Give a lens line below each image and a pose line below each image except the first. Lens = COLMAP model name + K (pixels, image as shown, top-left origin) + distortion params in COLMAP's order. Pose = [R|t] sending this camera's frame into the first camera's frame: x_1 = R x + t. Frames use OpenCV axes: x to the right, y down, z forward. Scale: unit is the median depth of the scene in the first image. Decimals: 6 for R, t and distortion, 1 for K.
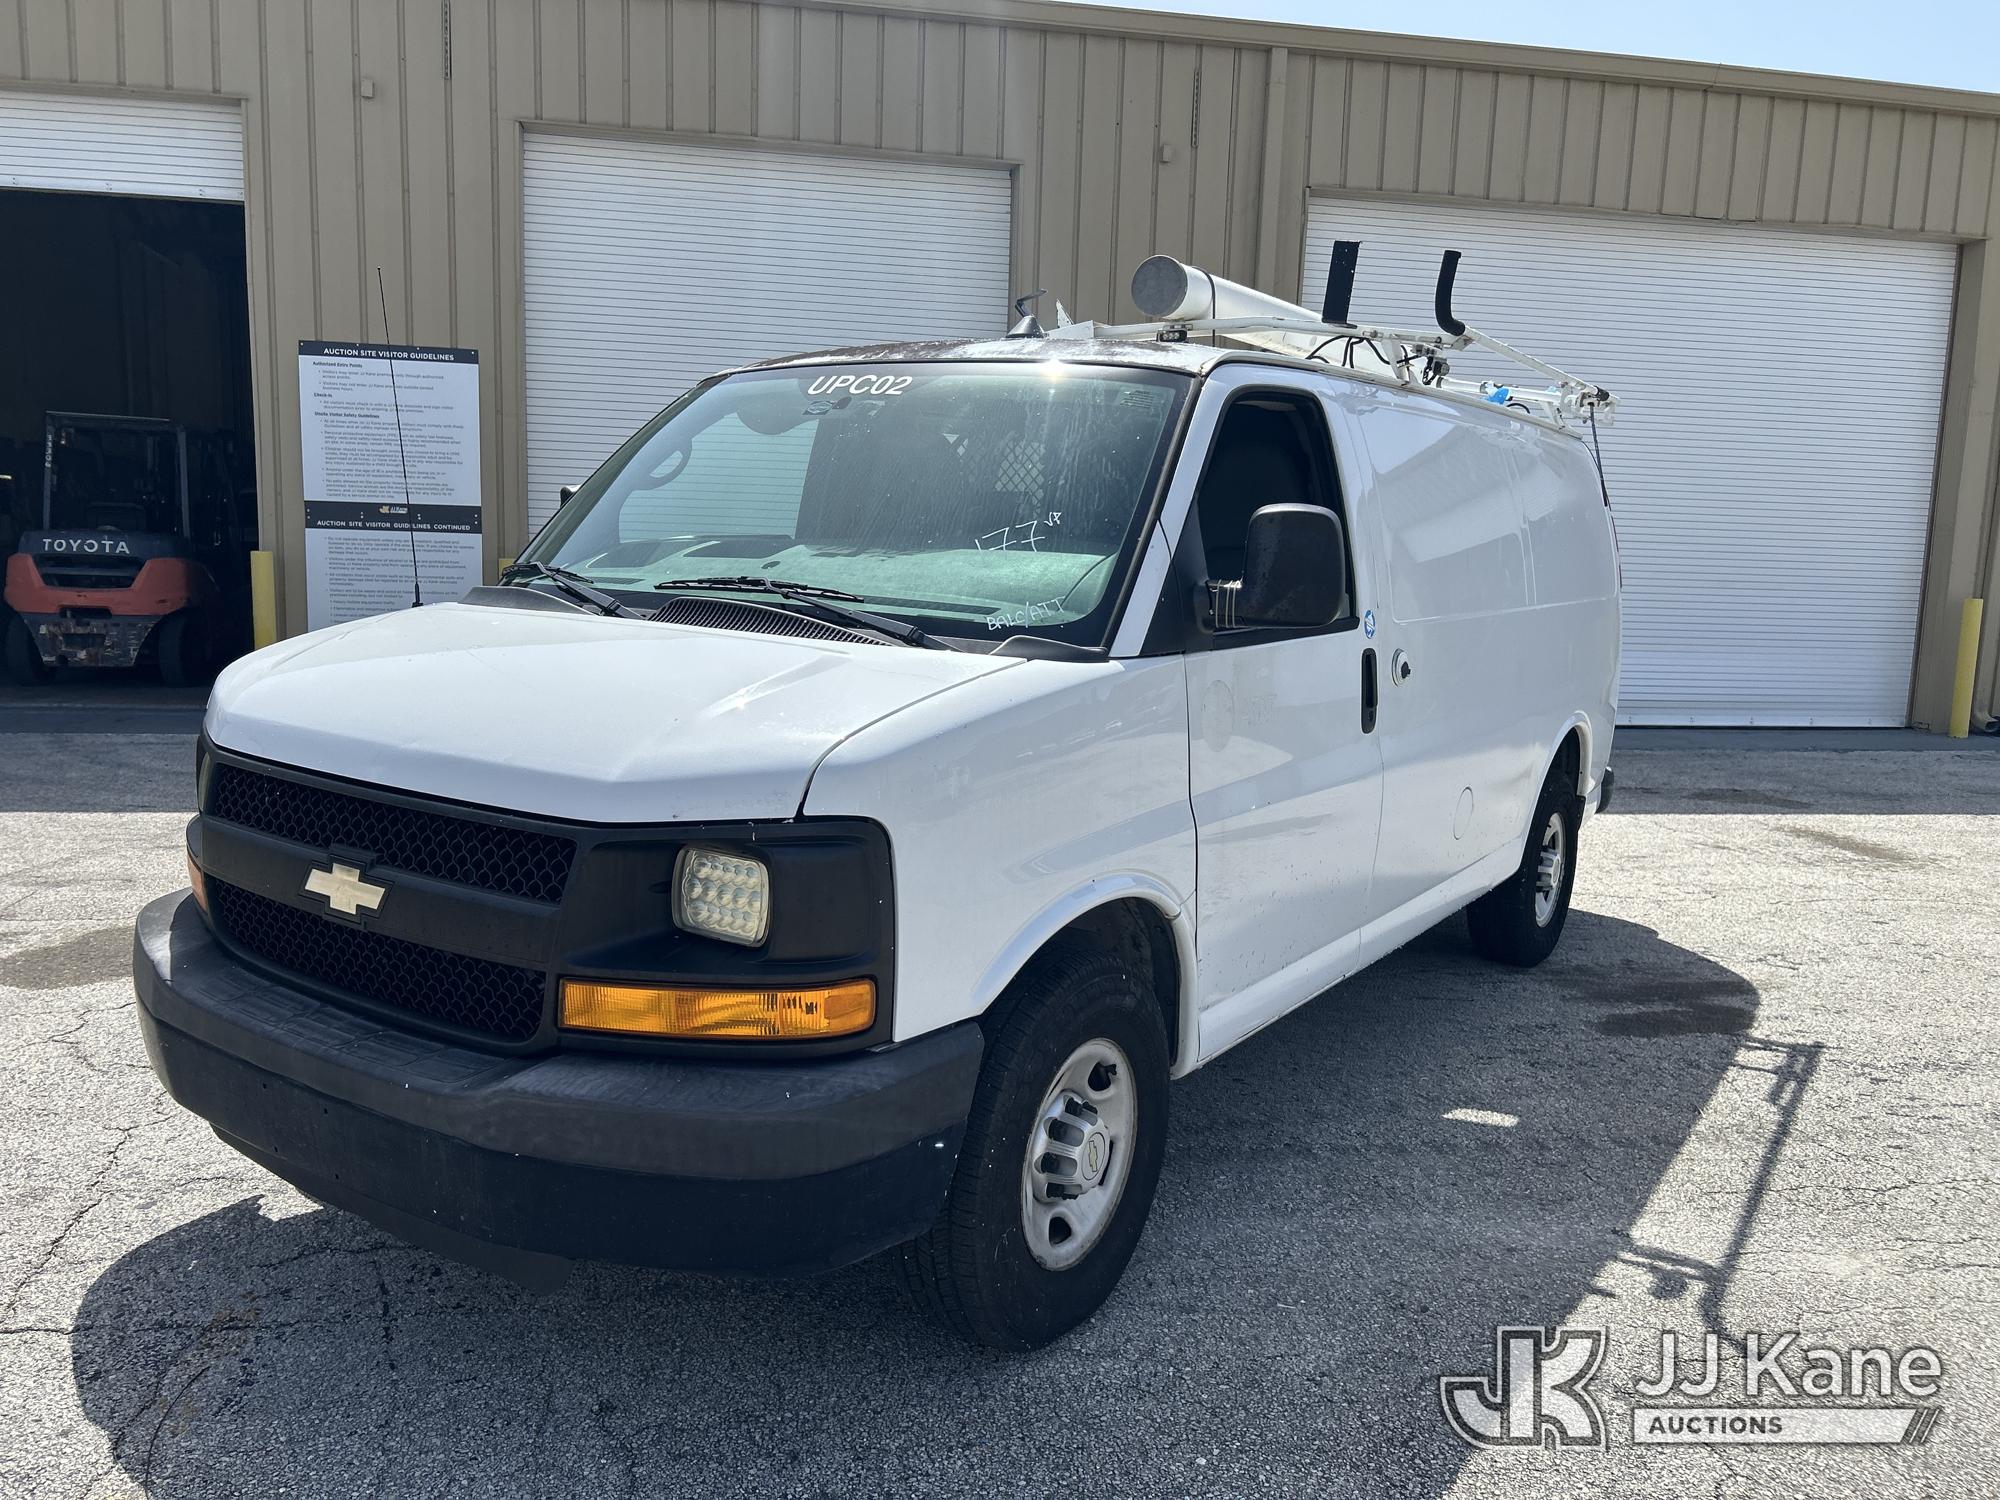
lens RADIAL K [[1487.1, 0, 1009.2], [0, 1487.1, 755.3], [0, 0, 1]] dist [0.016687, -0.006207]
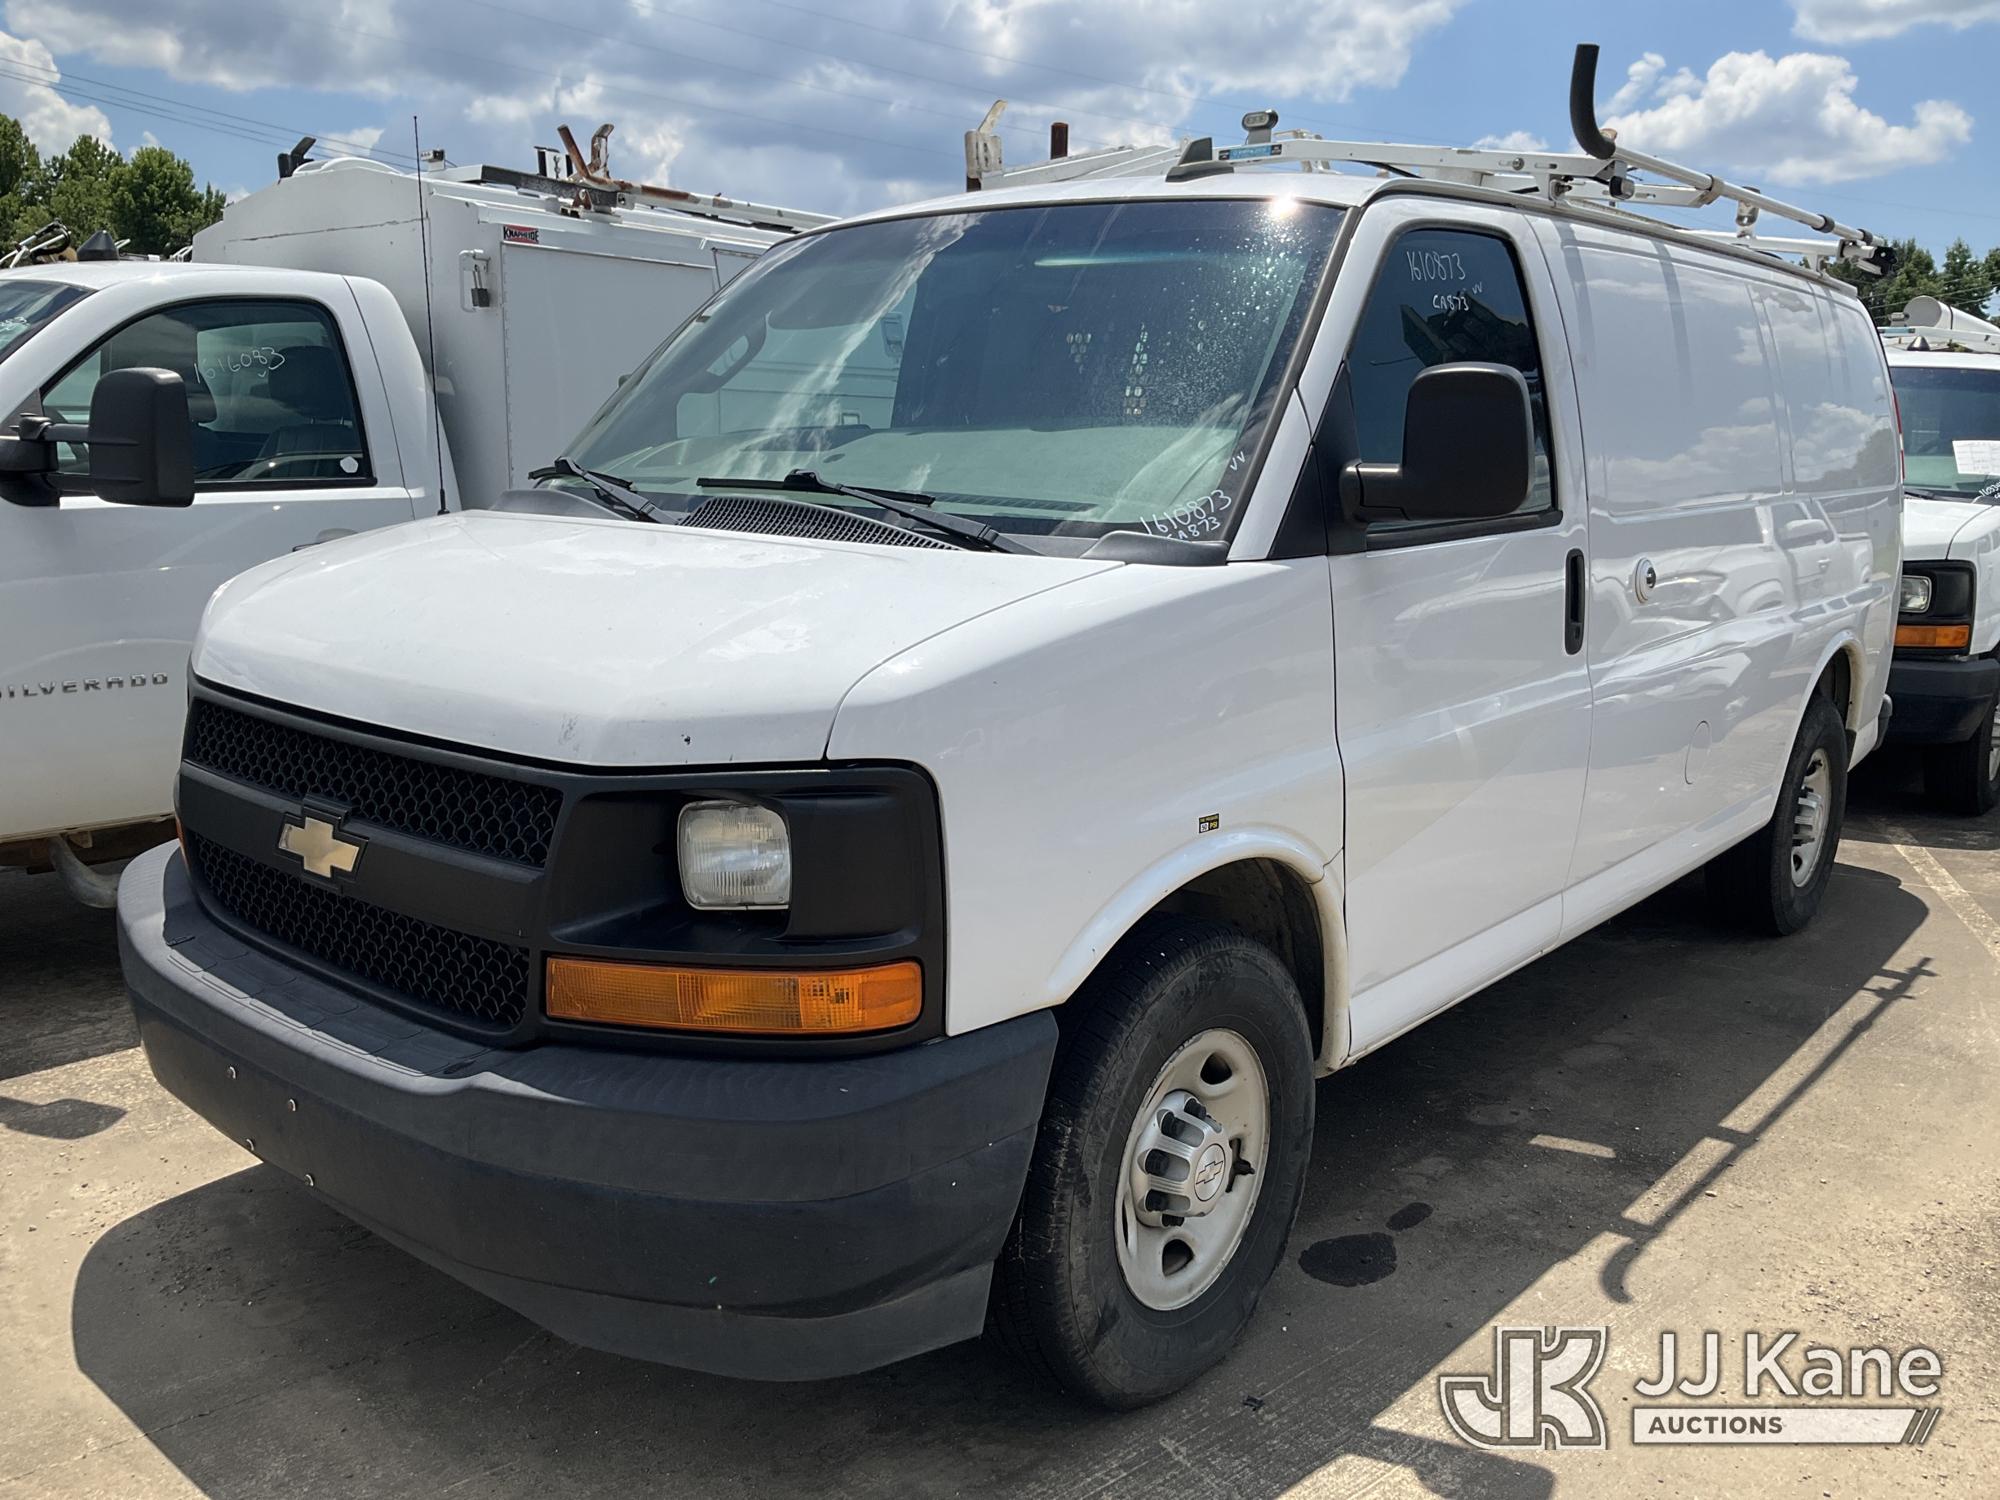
lens RADIAL K [[1633.3, 0, 1009.6], [0, 1633.3, 751.6], [0, 0, 1]] dist [0.019345, -0.020593]
pose [[0.993828, -0.004078, -0.110854, 0.048162], [0.008478, 0.999194, 0.039248, 0.002041], [0.110605, -0.039946, 0.993061, 0.108040]]
